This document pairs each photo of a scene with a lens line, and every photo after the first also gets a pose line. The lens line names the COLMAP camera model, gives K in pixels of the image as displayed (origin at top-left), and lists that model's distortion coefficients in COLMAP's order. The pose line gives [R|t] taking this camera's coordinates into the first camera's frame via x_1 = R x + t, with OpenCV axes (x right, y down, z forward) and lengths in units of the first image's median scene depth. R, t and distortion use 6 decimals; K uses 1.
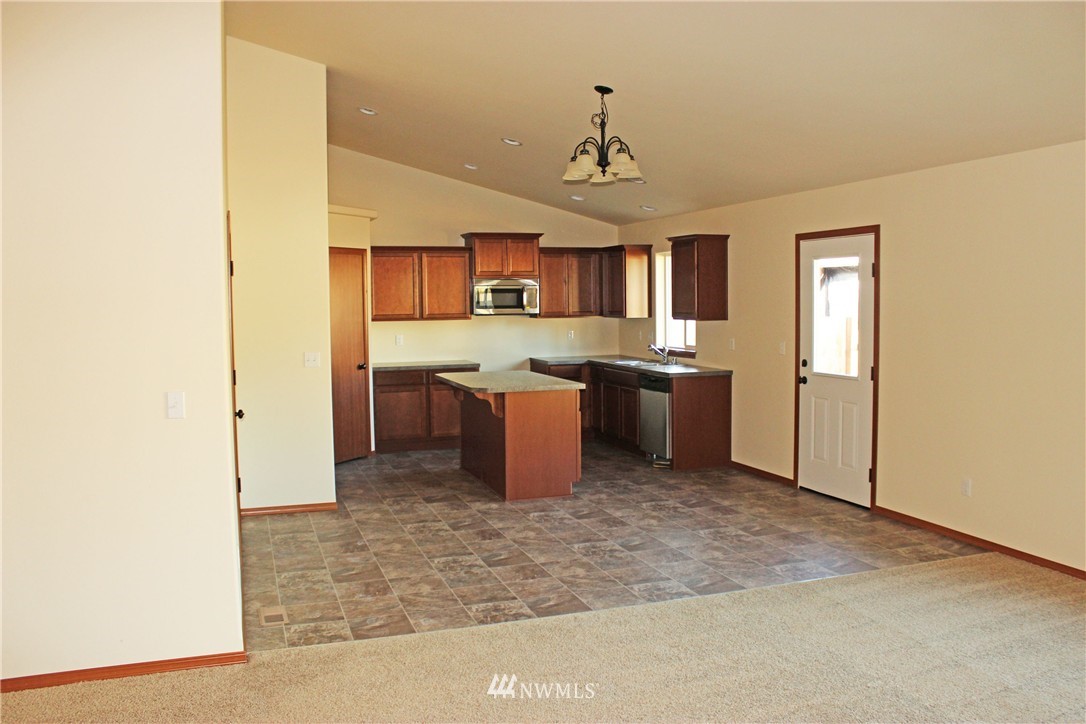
lens RADIAL K [[906.8, 0, 541.2], [0, 906.8, 362.9], [0, 0, 1]] dist [-0.130327, 0.072350]
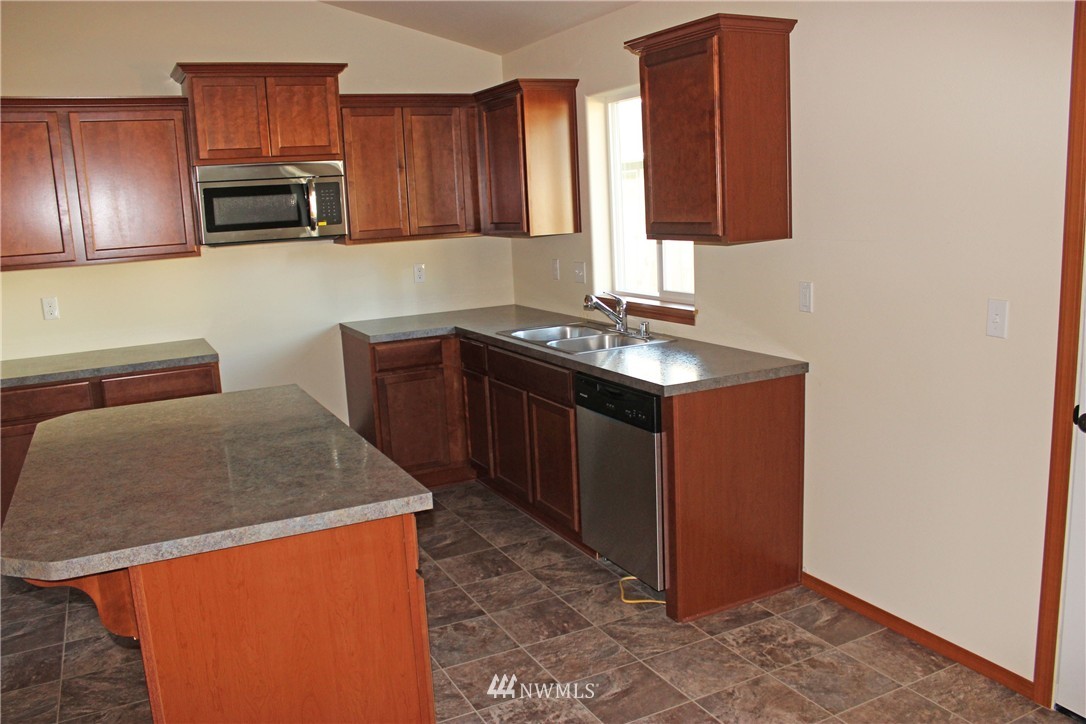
lens RADIAL K [[906.8, 0, 563.1], [0, 906.8, 338.0], [0, 0, 1]] dist [-0.130327, 0.072350]
pose [[0.987649, -0.060696, 0.144447, 0.038980], [0.048860, 0.995256, 0.084128, -0.035546], [-0.148868, -0.076031, 0.985930, 0.524110]]
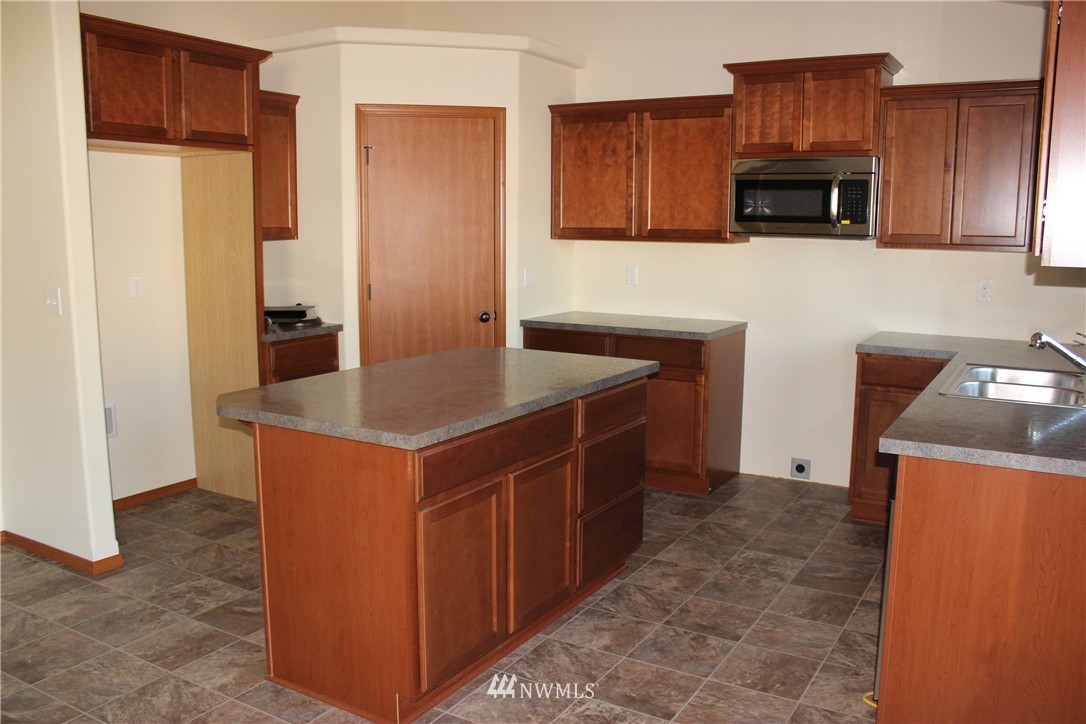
lens RADIAL K [[906.8, 0, 505.8], [0, 906.8, 357.6], [0, 0, 1]] dist [-0.130327, 0.072350]
pose [[0.637037, 0.134659, -0.758980, 0.229397], [-0.057886, 0.990200, 0.127097, -0.041311], [0.768657, -0.037031, 0.638589, 0.590351]]
